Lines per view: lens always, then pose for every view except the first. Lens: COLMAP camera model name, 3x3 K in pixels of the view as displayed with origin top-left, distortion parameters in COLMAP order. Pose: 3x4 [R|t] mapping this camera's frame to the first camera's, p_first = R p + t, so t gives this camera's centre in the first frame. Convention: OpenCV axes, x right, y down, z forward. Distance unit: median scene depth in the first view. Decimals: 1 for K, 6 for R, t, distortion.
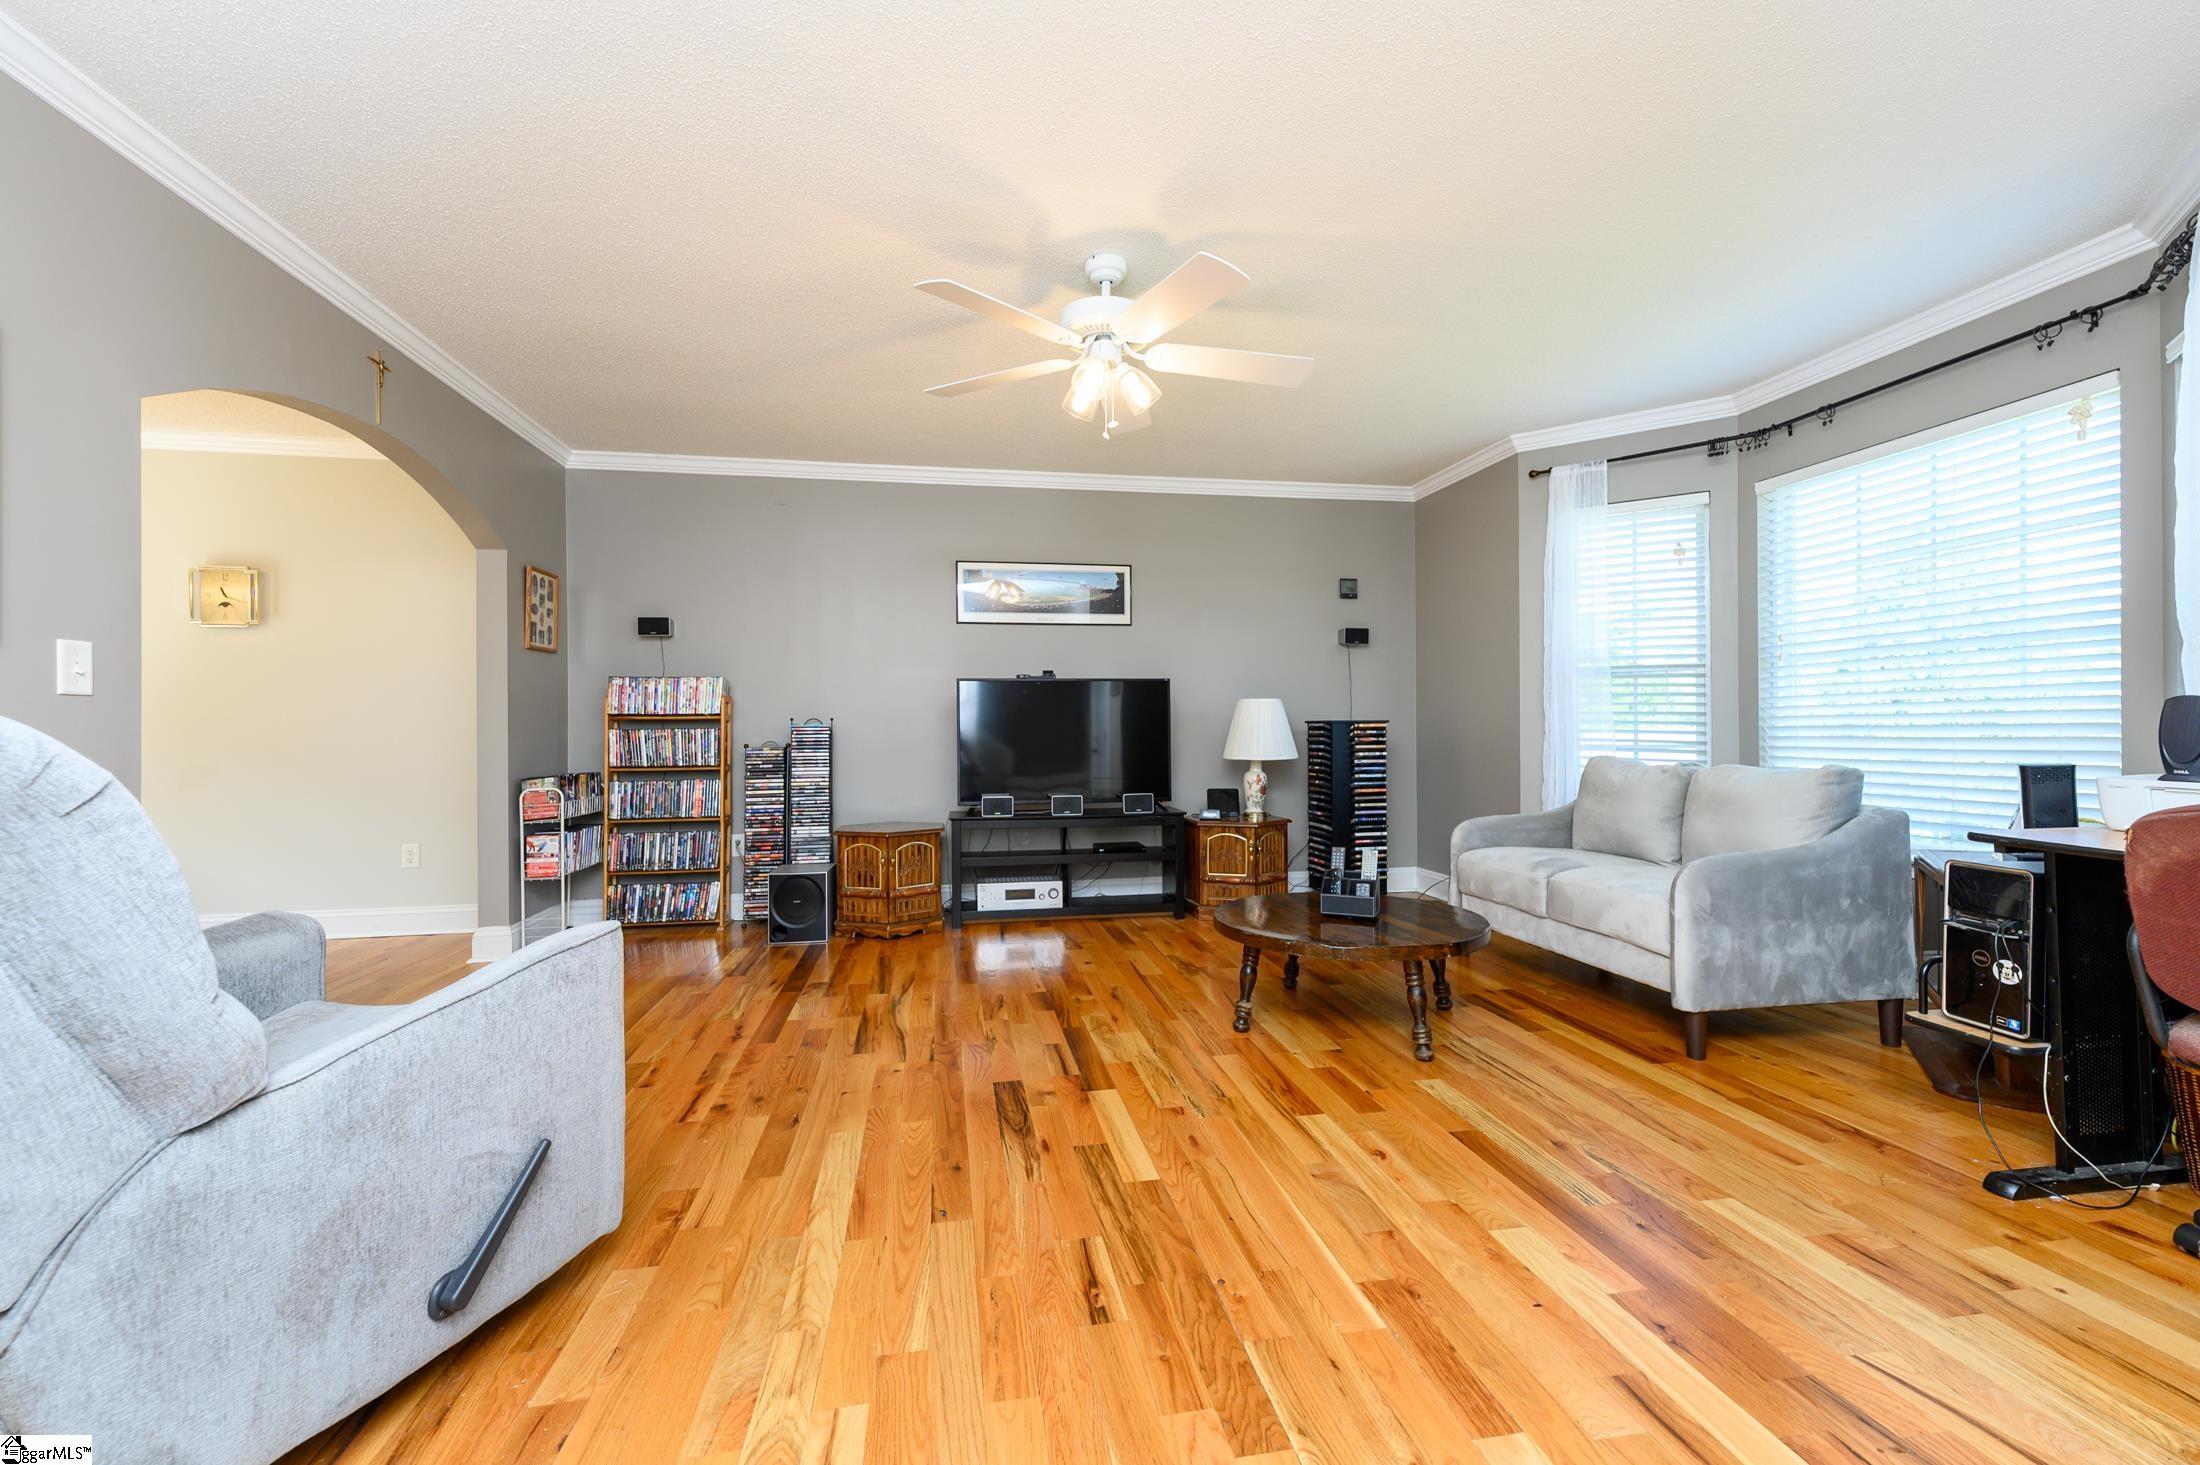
lens RADIAL K [[899.0, 0, 1105.0], [0, 899.0, 727.1], [0, 0, 1]] dist [0.014548, -0.000008]
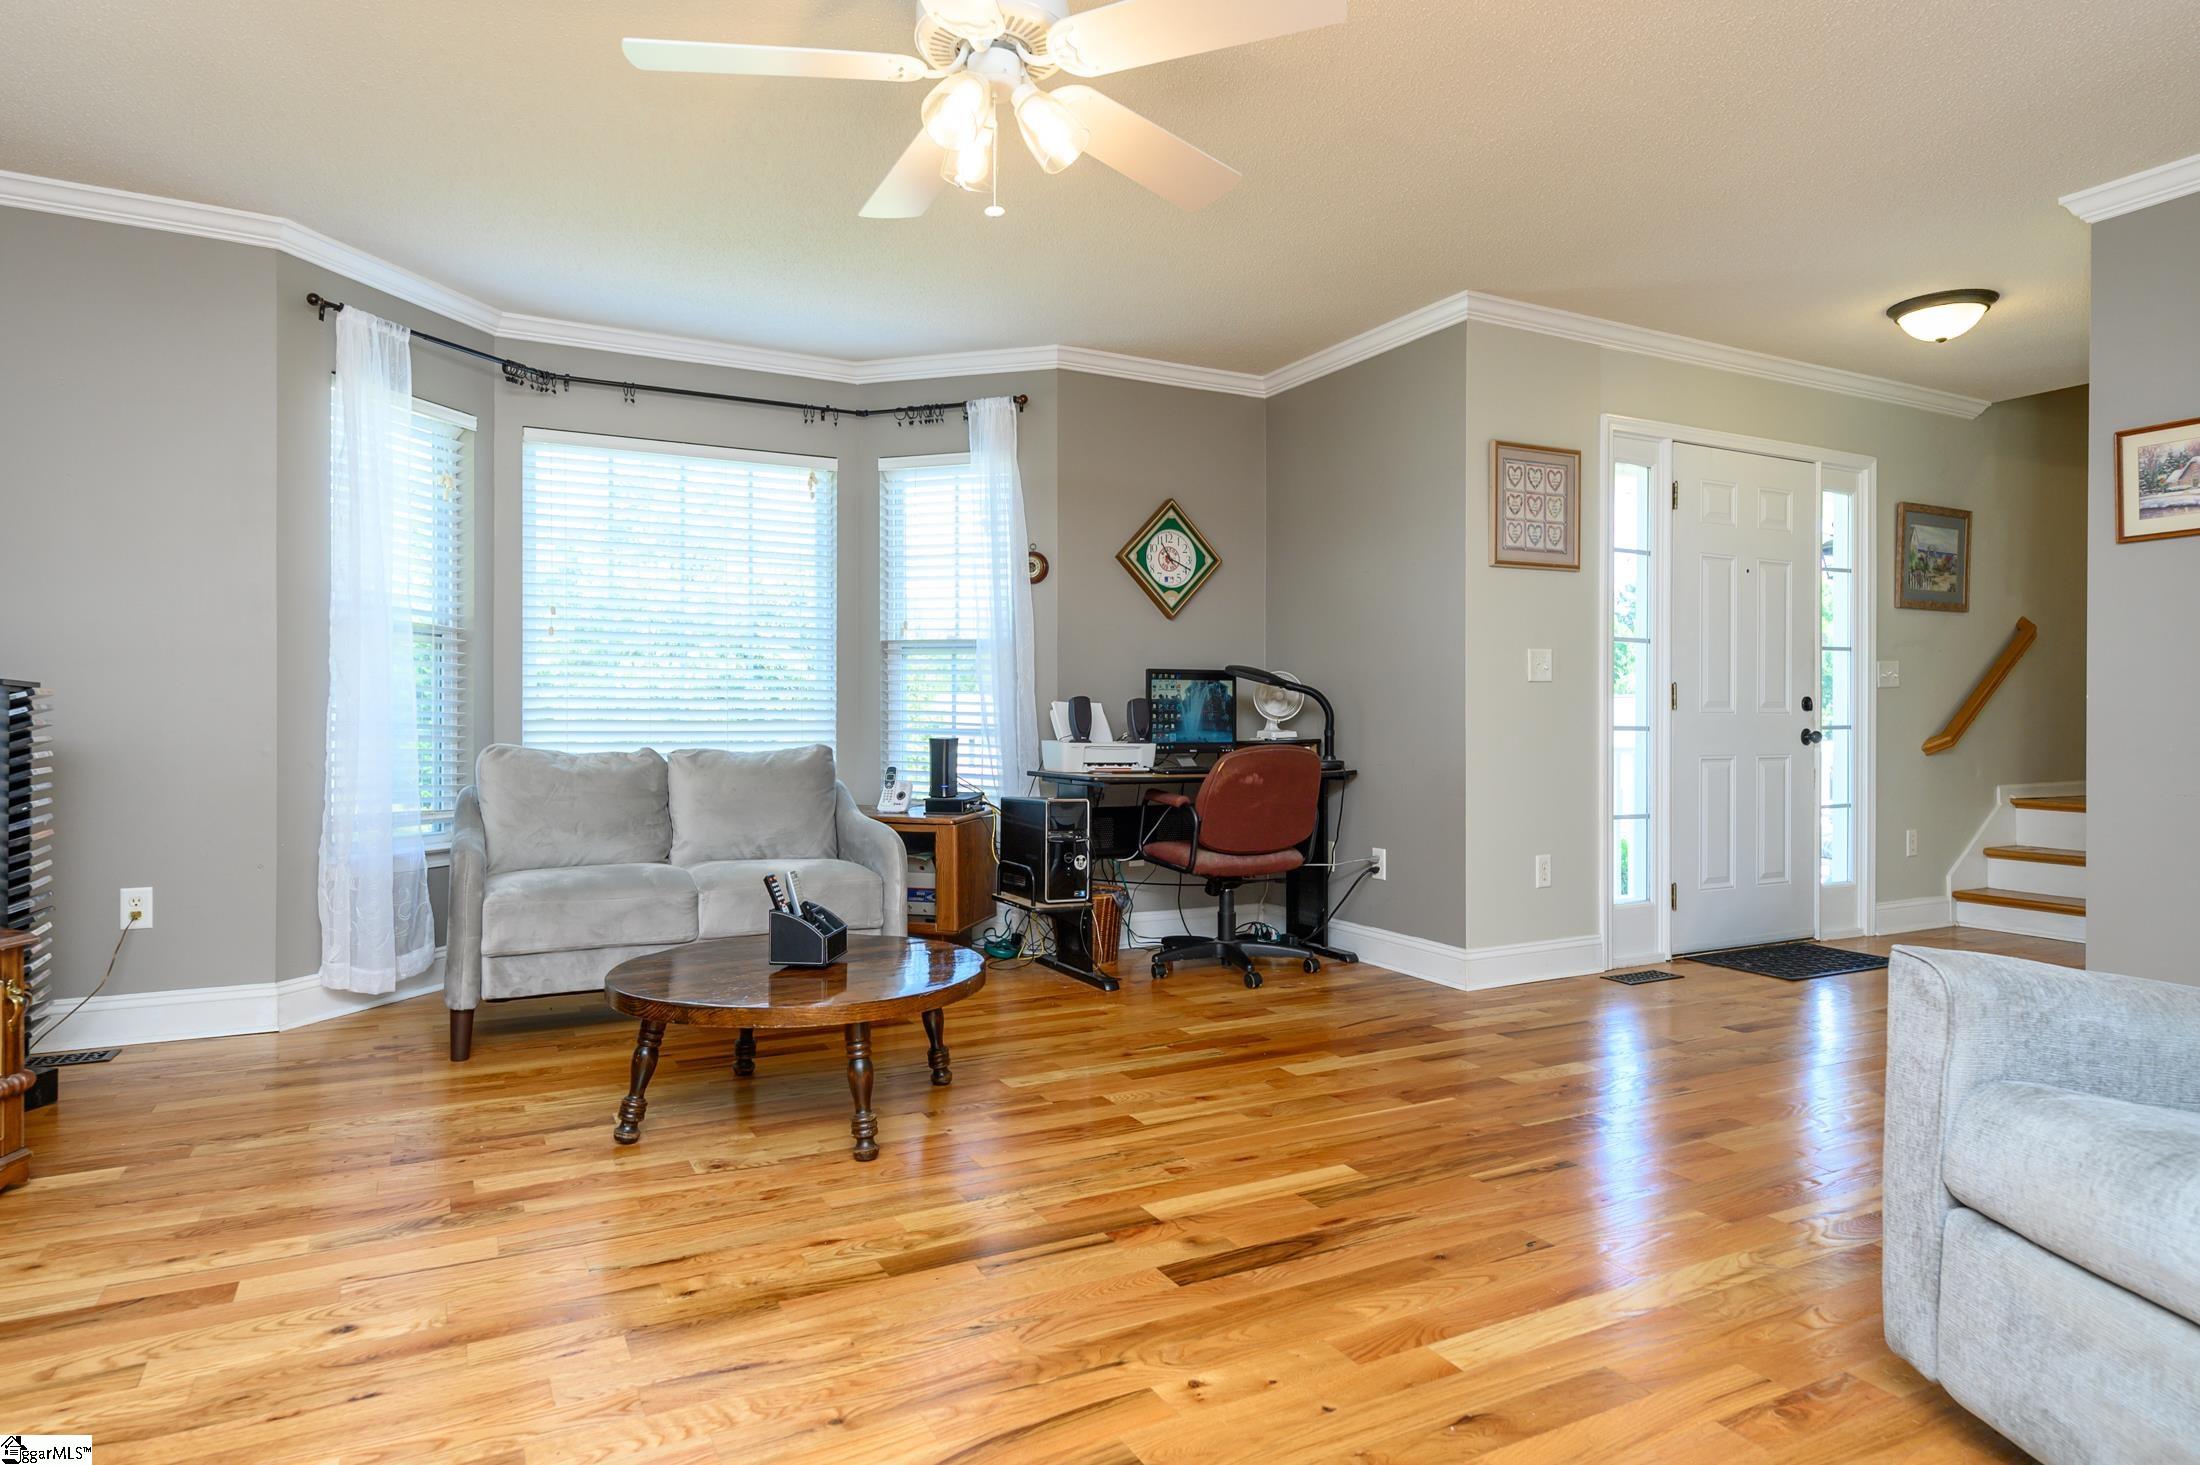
lens RADIAL K [[1226.8, 0, 1085.5], [0, 1226.8, 734.0], [0, 0, 1]] dist [0.002123, -0.000089]
pose [[-0.288278, -0.004087, 0.957538, -0.959148], [-0.006007, 0.999979, 0.002460, 0.030298], [-0.957528, -0.005043, -0.288297, 1.409439]]
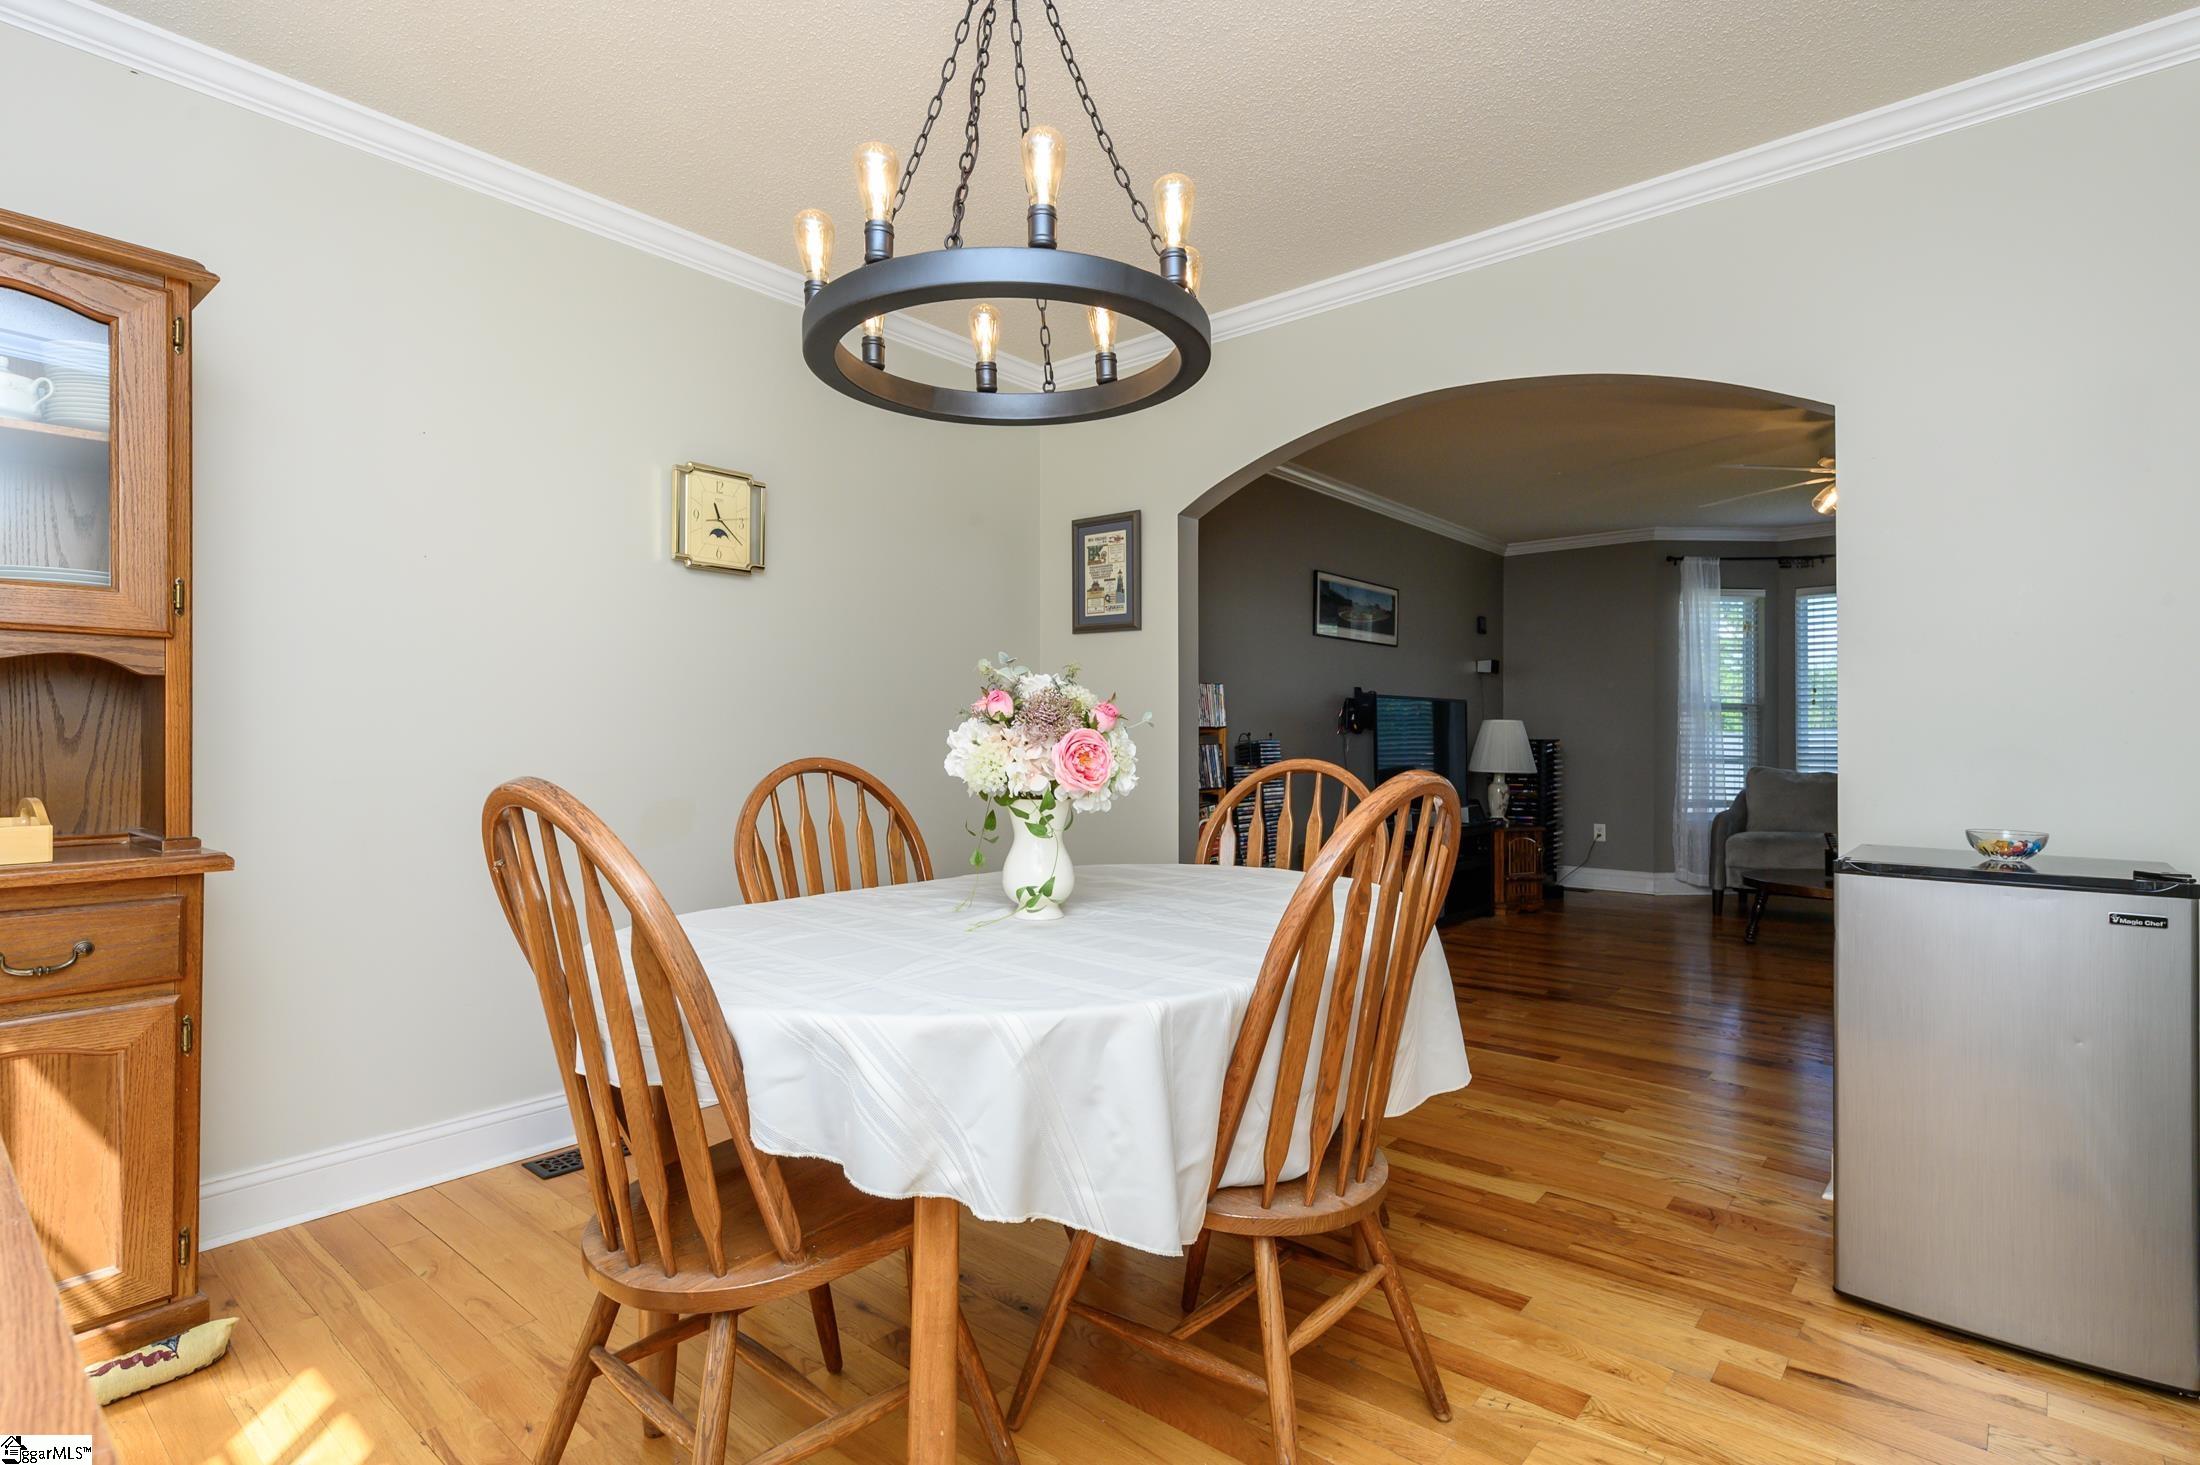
lens RADIAL K [[1045.0, 0, 1092.4], [0, 1045.0, 740.7], [0, 0, 1]] dist [0.000714, -0.000008]
pose [[0.787317, 0.006794, 0.616511, -2.249362], [-0.007379, 0.999972, -0.001596, 0.002535], [-0.616504, -0.003293, 0.787345, 0.579321]]
